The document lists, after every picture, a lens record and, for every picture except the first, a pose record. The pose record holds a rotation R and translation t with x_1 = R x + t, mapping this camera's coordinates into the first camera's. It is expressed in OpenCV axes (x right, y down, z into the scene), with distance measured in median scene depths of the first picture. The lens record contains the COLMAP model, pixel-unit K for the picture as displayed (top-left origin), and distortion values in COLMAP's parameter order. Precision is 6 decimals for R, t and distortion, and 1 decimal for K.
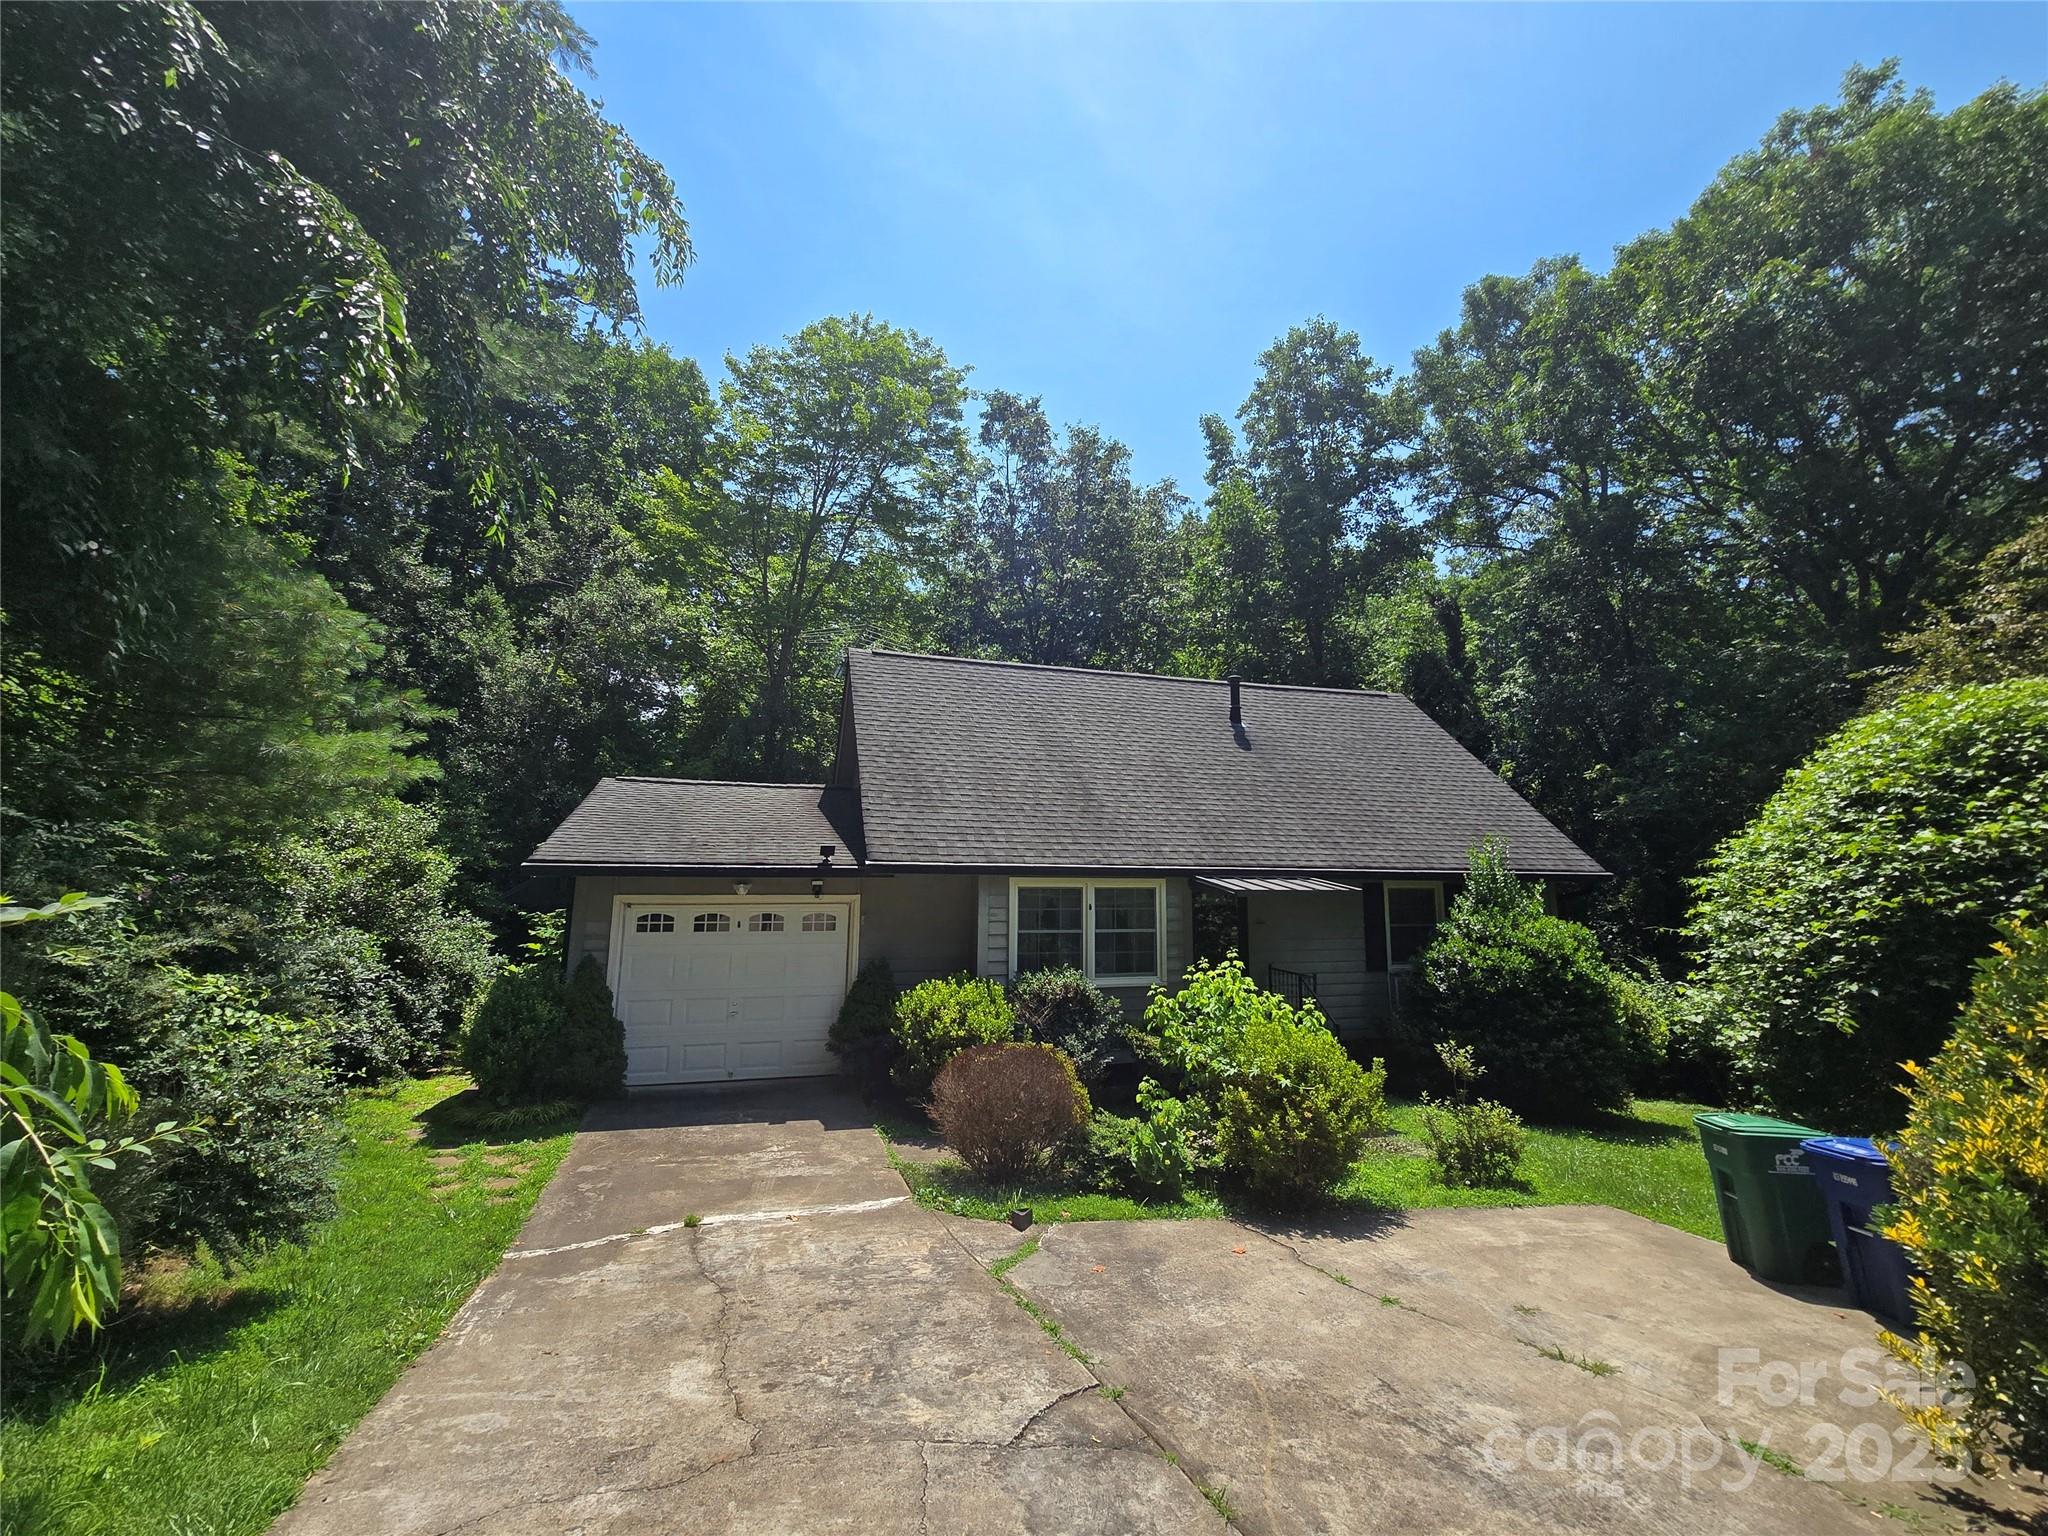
lens RADIAL K [[824.3, 0, 1019.9], [0, 824.3, 758.0], [0, 0, 1]] dist [-0.001033, 0.000105]
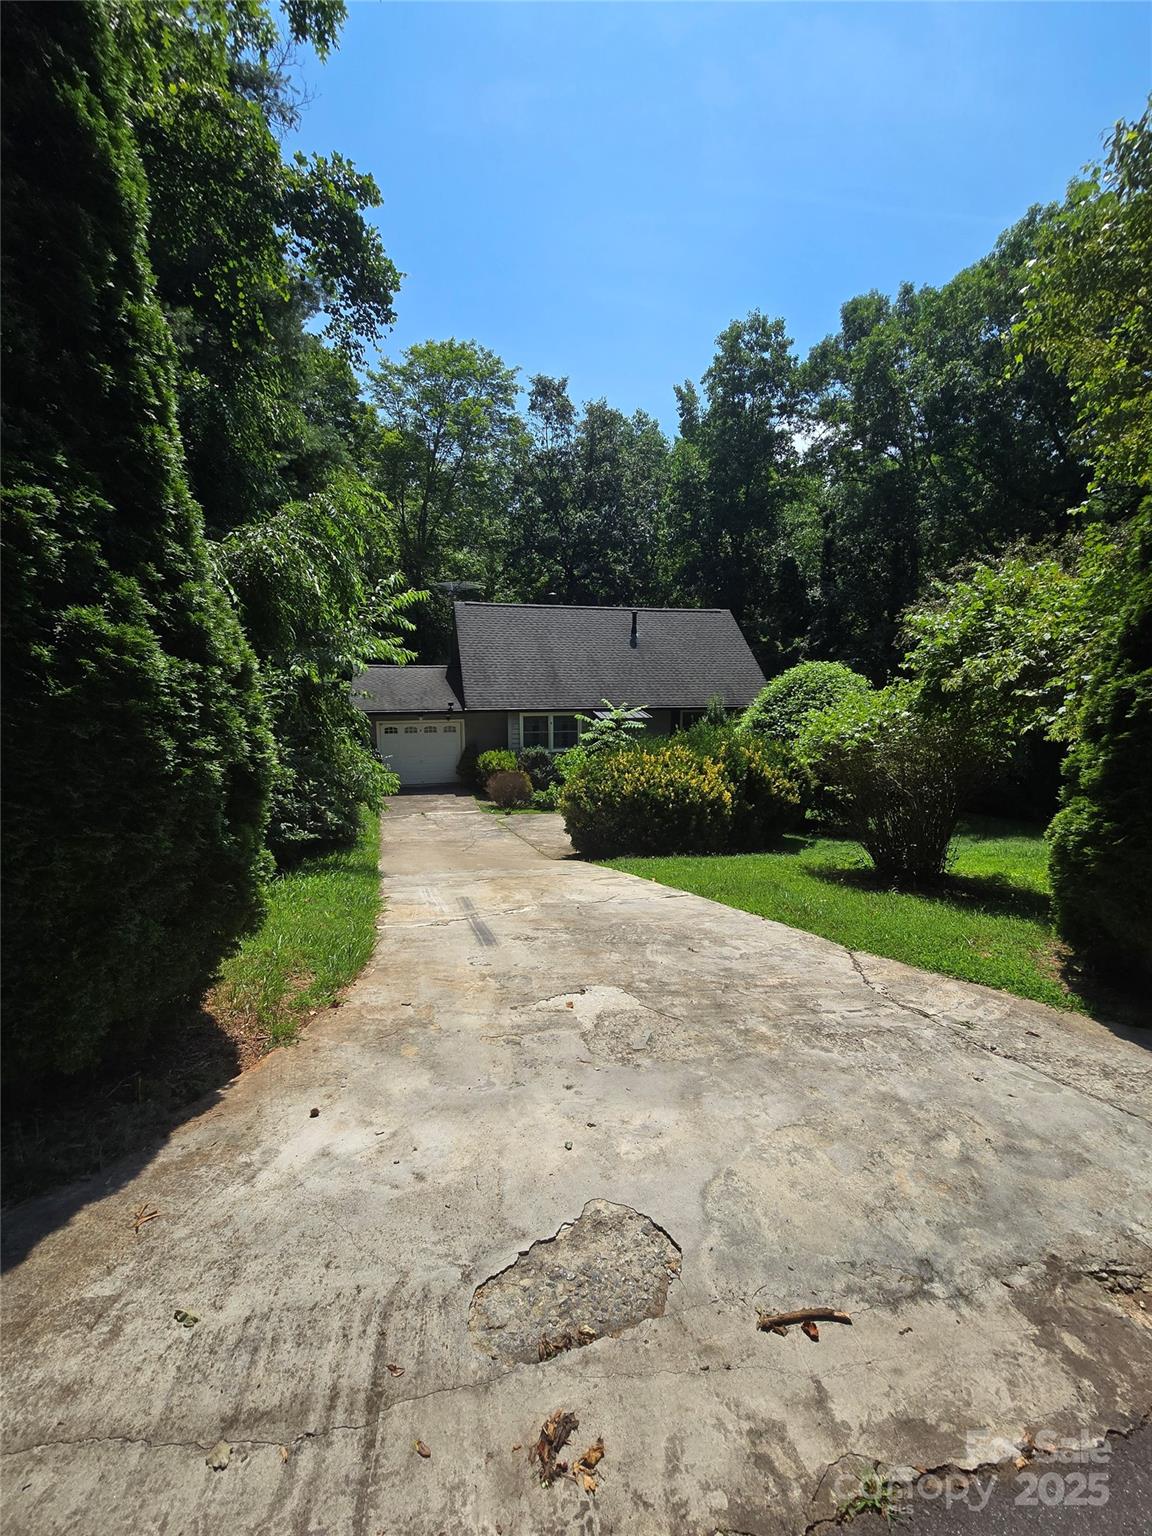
lens RADIAL K [[618.2, 0, 581.0], [0, 618.2, 768.8], [0, 0, 1]] dist [-0.001033, 0.000105]
pose [[0.999693, 0.000202, -0.024770, 0.166321], [0.007416, 0.951663, 0.307054, -0.208221], [0.023635, -0.307144, 0.951370, -0.671174]]
